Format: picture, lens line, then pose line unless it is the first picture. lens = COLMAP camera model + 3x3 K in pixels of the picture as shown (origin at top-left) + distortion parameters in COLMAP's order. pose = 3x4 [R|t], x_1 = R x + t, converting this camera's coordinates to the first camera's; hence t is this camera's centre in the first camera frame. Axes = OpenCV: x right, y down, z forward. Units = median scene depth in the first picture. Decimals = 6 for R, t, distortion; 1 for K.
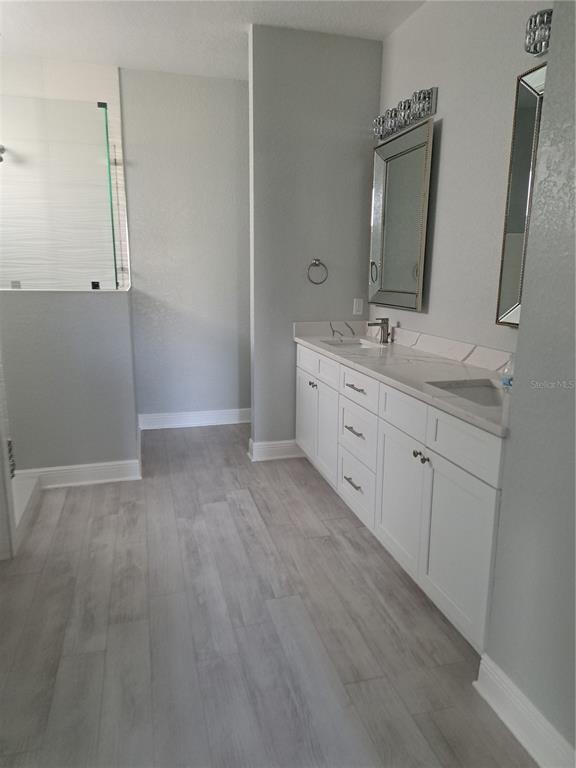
lens RADIAL K [[540.6, 0, 292.4], [0, 540.6, 382.7], [0, 0, 1]] dist [0.088065, -0.108340]
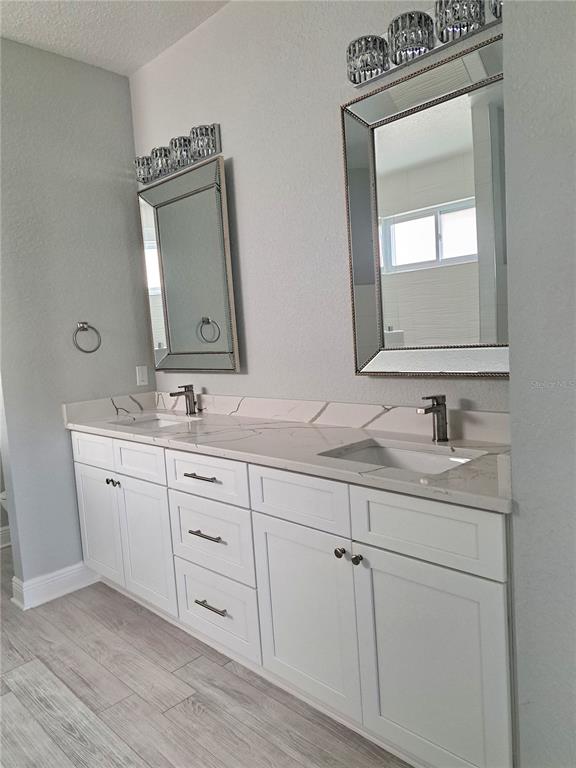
lens RADIAL K [[540.6, 0, 292.4], [0, 540.6, 382.7], [0, 0, 1]] dist [0.088065, -0.108340]
pose [[0.865141, -0.109156, 0.489505, -0.105319], [0.168429, 0.982577, -0.078571, -0.031940], [-0.472400, 0.150422, 0.868453, 0.212822]]
